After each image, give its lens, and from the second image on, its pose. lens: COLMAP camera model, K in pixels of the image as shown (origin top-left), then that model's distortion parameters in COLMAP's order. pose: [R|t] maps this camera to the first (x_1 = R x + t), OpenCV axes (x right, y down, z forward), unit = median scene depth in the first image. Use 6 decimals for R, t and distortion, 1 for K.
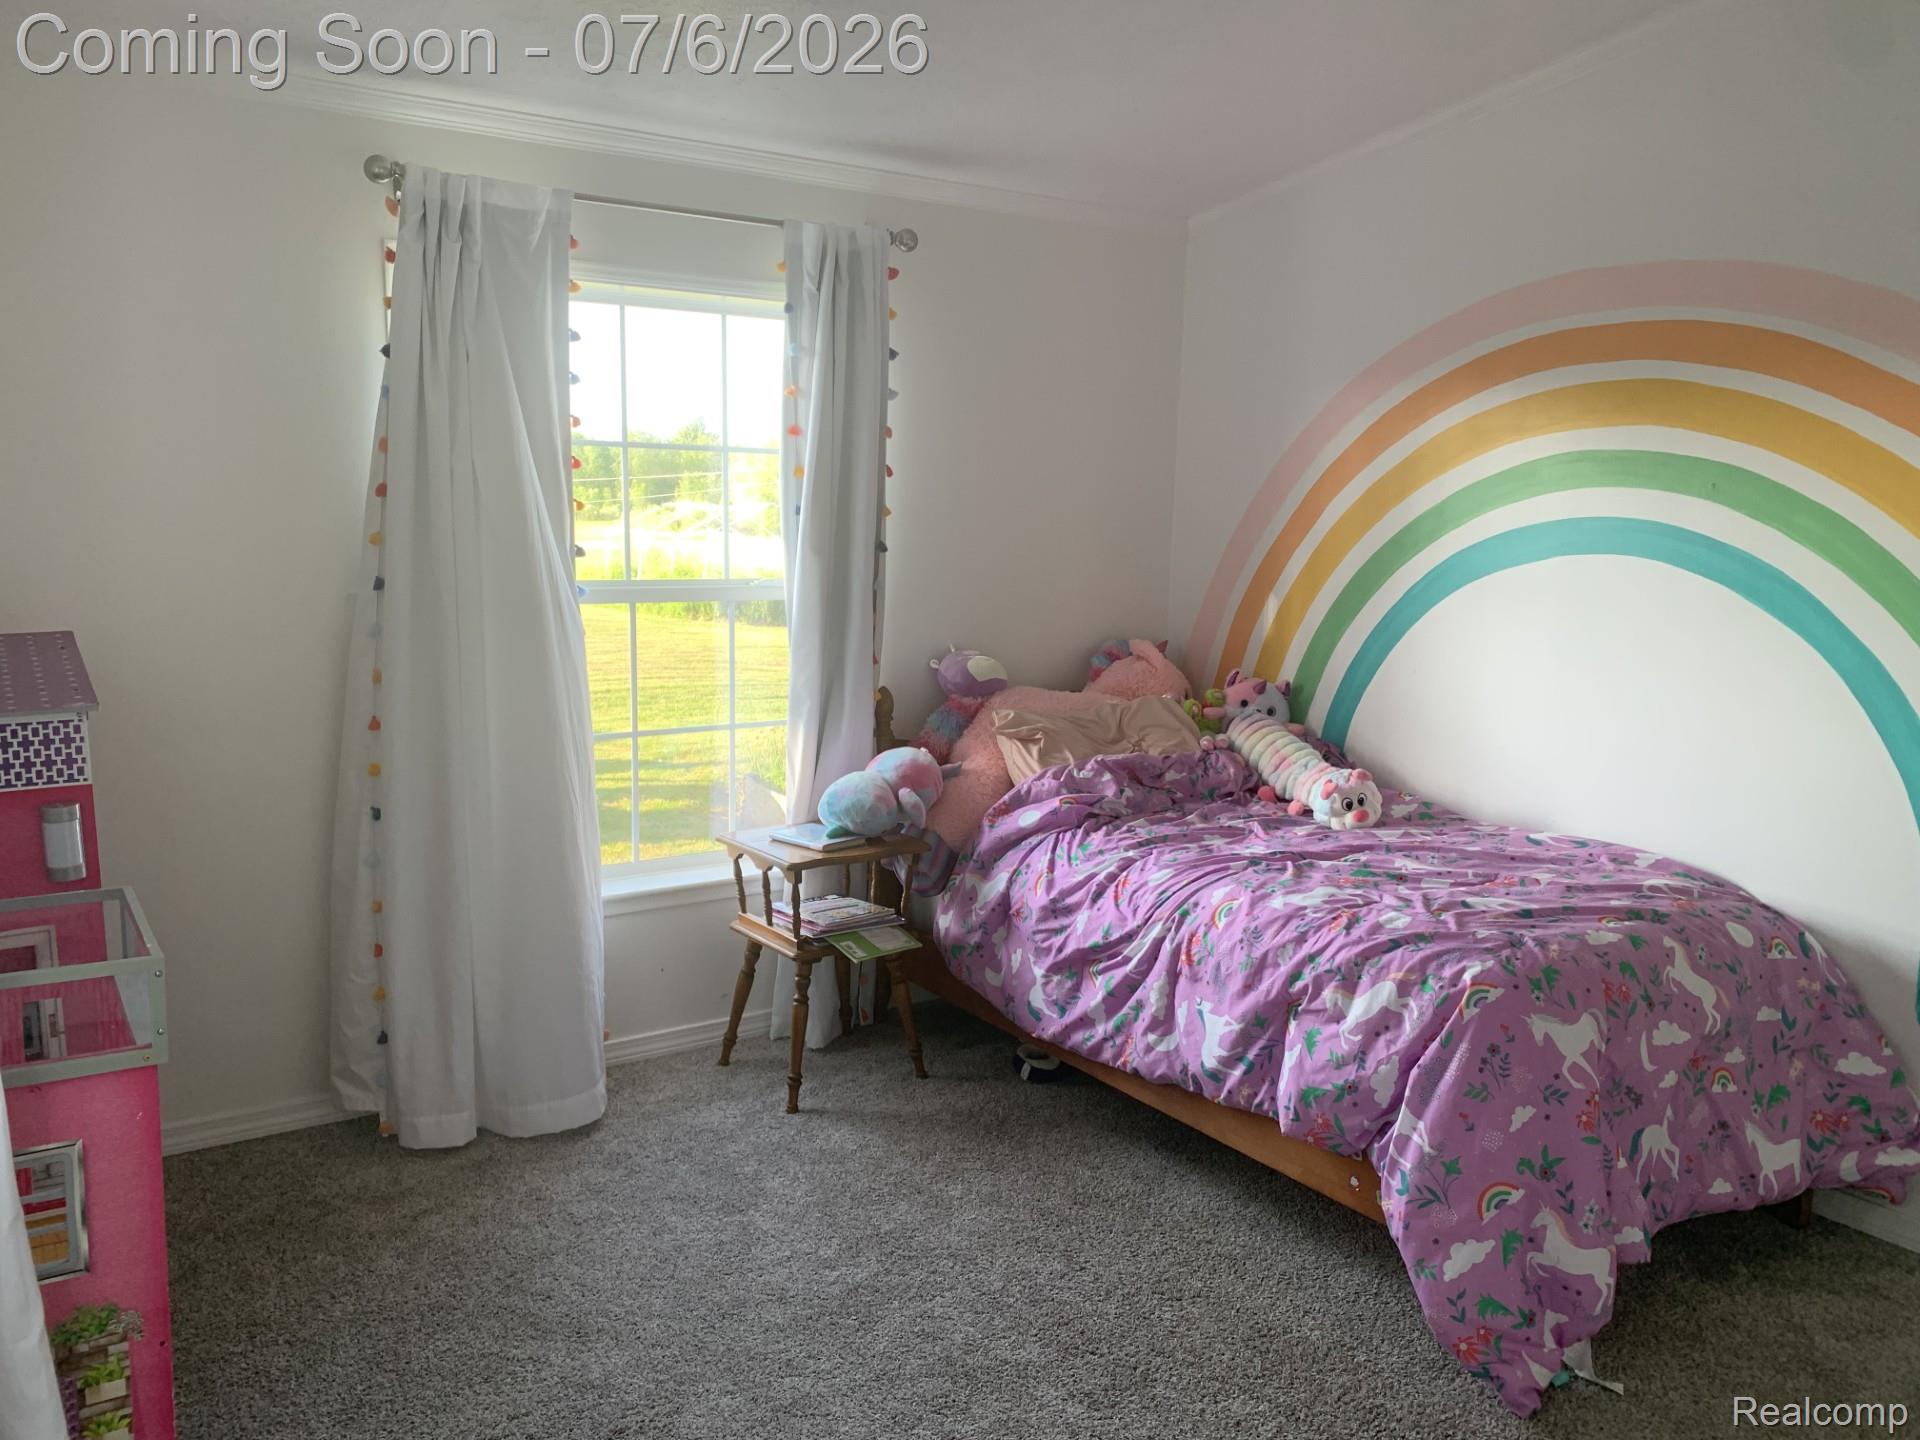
lens RADIAL K [[1479.9, 0, 954.7], [0, 1479.9, 714.7], [0, 0, 1]] dist [0.015124, -0.011384]
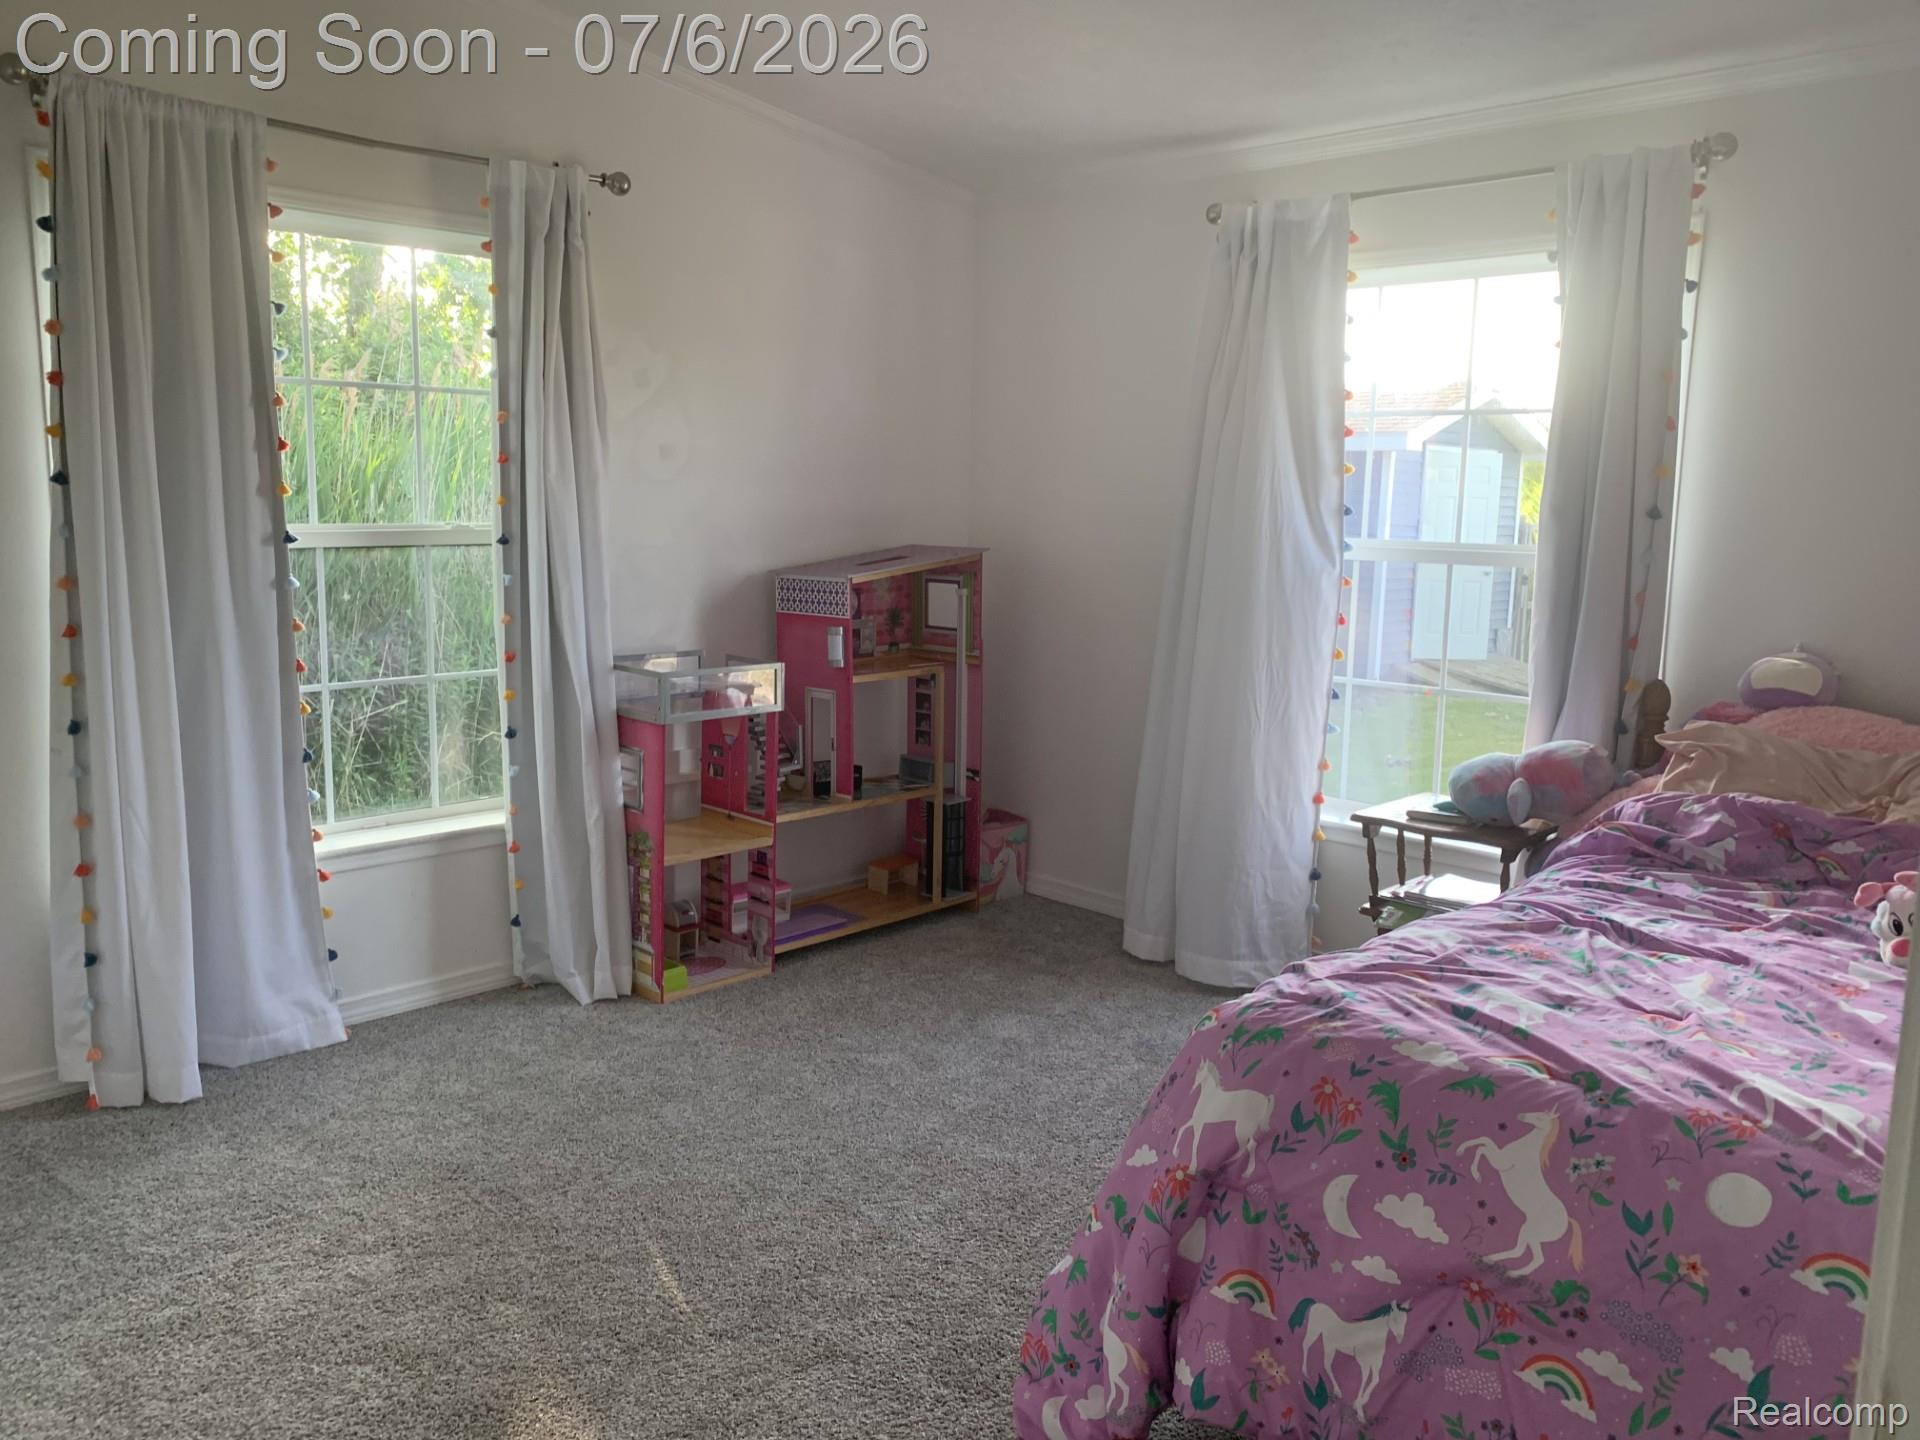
lens RADIAL K [[1479.9, 0, 954.4], [0, 1479.9, 721.1], [0, 0, 1]] dist [0.015124, -0.011384]
pose [[0.203008, 0.141887, -0.968842, 0.922191], [-0.149134, 0.982383, 0.112621, -0.040679], [0.967753, 0.121625, 0.220592, 0.550740]]
